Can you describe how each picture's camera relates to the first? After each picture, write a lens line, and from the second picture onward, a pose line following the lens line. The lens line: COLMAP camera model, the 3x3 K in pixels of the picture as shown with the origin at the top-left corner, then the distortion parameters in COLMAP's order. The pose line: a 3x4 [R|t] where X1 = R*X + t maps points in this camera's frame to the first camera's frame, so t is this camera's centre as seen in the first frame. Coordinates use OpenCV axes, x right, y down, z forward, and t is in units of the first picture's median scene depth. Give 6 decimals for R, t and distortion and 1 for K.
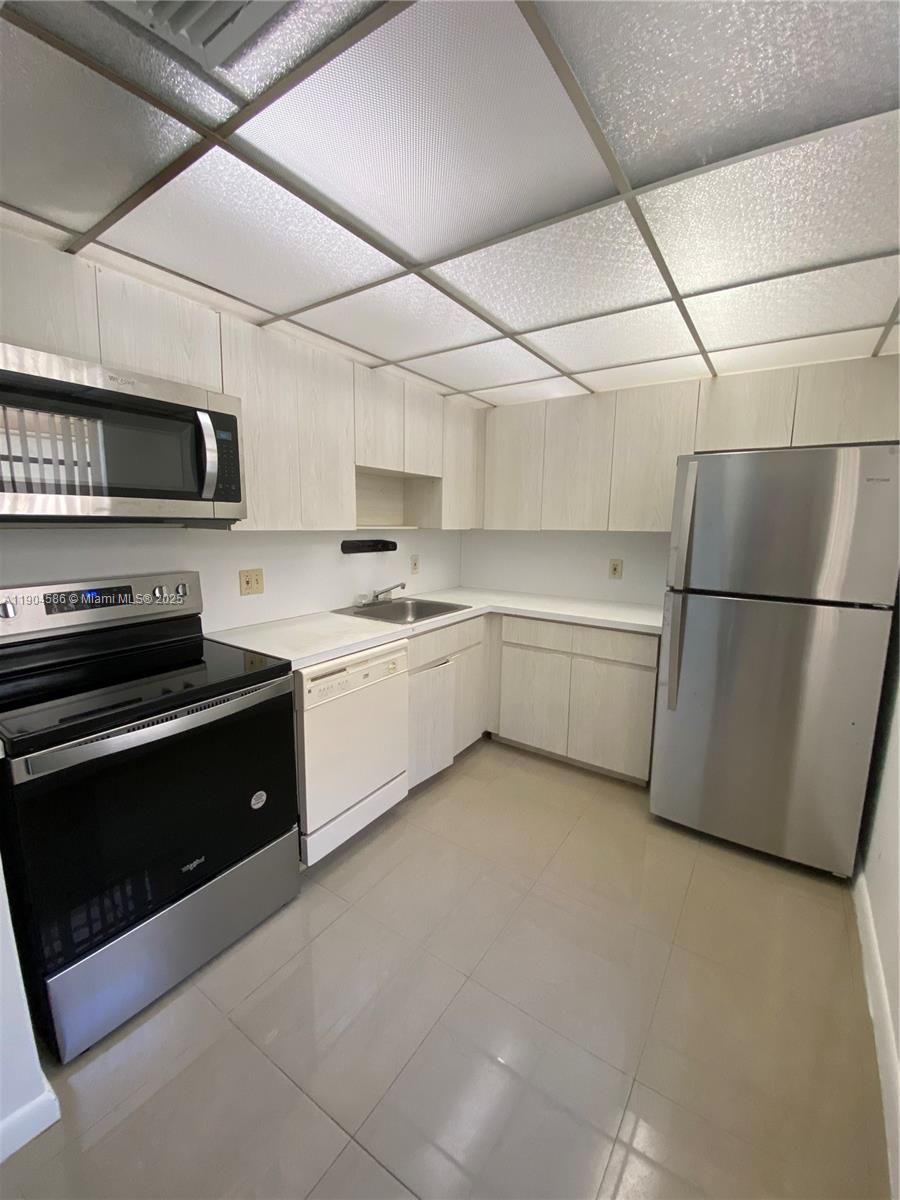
lens RADIAL K [[474.6, 0, 450.0], [0, 474.6, 600.0], [0, 0, 1]] dist [0.001108, -0.000171]
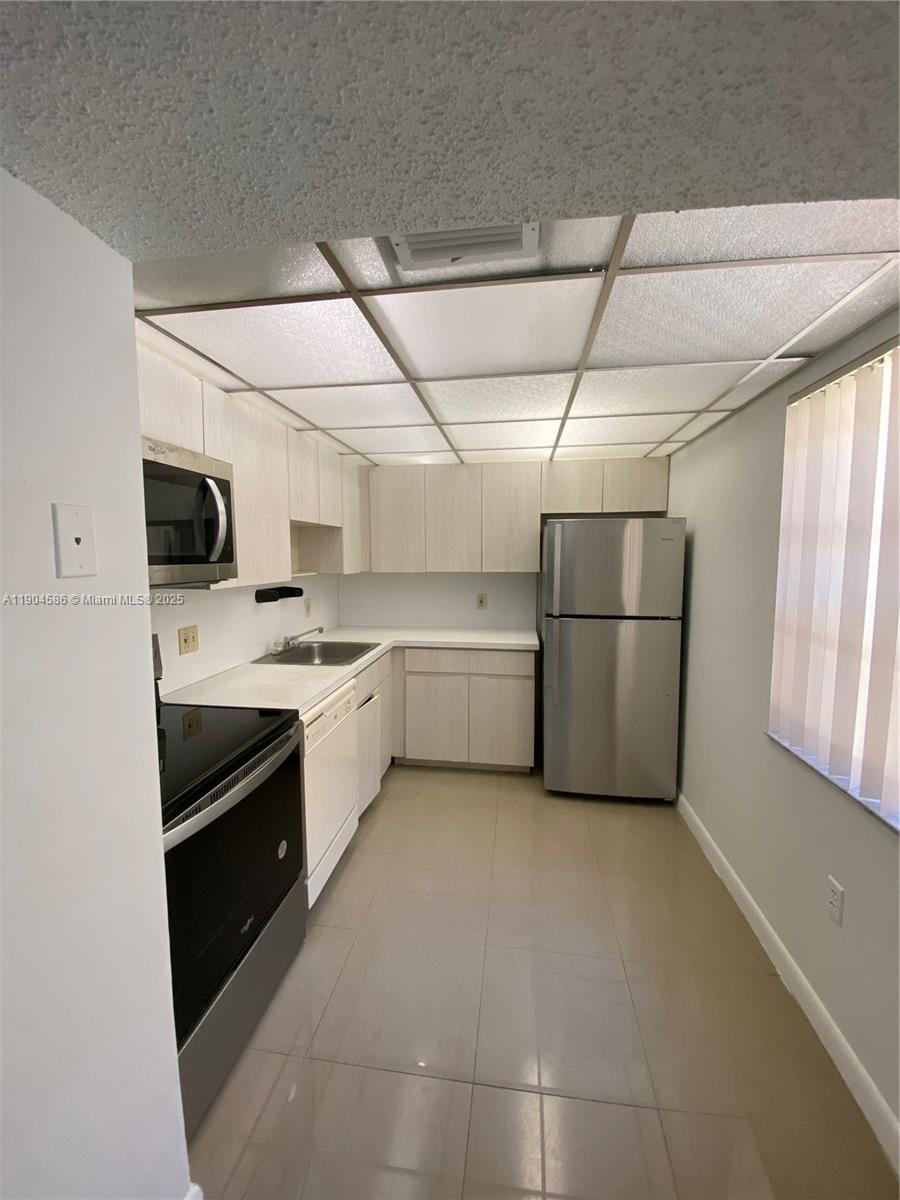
lens RADIAL K [[478.5, 0, 450.4], [0, 478.5, 597.0], [0, 0, 1]] dist [0.001177, -0.013380]
pose [[0.889566, -0.054432, 0.453551, -0.336974], [0.084910, 0.995275, -0.047091, -0.029716], [-0.448845, 0.080402, 0.889985, -0.082484]]
